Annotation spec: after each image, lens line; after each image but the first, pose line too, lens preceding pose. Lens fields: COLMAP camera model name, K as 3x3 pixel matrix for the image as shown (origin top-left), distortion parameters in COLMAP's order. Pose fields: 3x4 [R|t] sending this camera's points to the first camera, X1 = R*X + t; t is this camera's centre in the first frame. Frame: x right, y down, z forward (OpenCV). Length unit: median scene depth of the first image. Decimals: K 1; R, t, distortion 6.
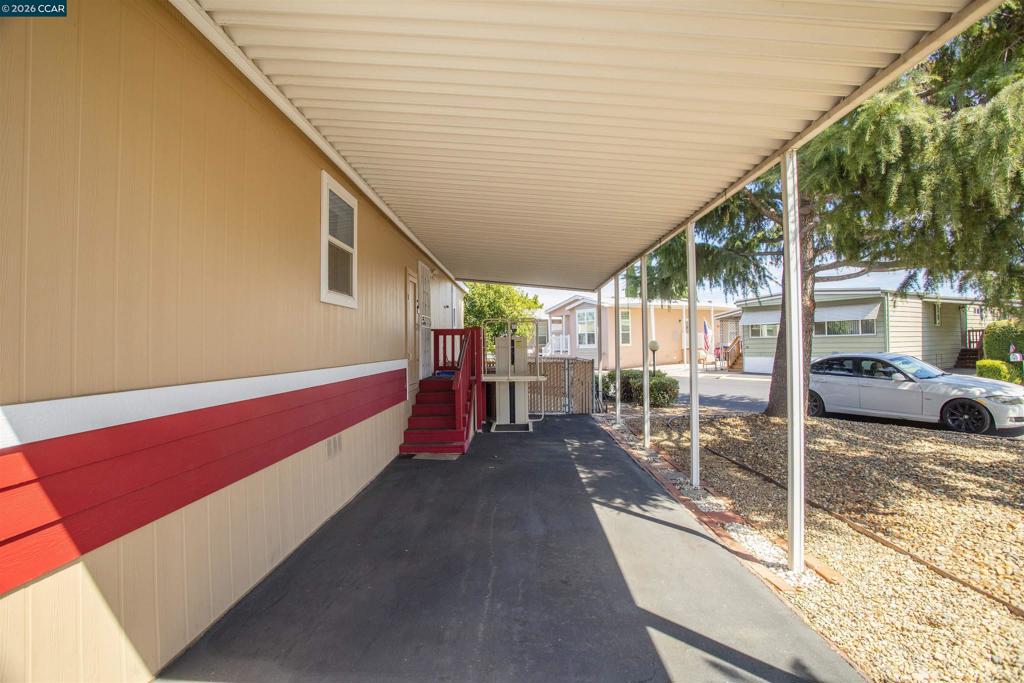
lens RADIAL K [[495.0, 0, 512.0], [0, 495.0, 341.5], [0, 0, 1]] dist [-0.002437, -0.000231]
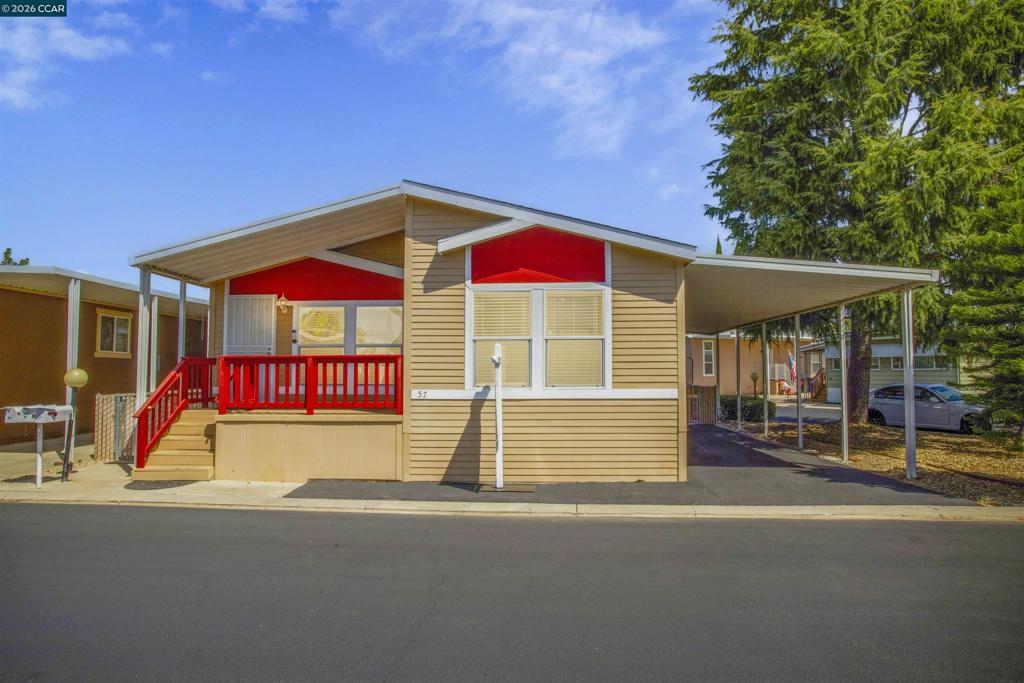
lens RADIAL K [[587.3, 0, 512.0], [0, 587.3, 341.5], [0, 0, 1]] dist [-0.027576, 0.000205]
pose [[0.998248, 0.009915, -0.058338, -0.270195], [-0.012631, 0.998844, -0.046388, -0.003341], [0.057811, 0.047043, 0.997219, -0.582411]]
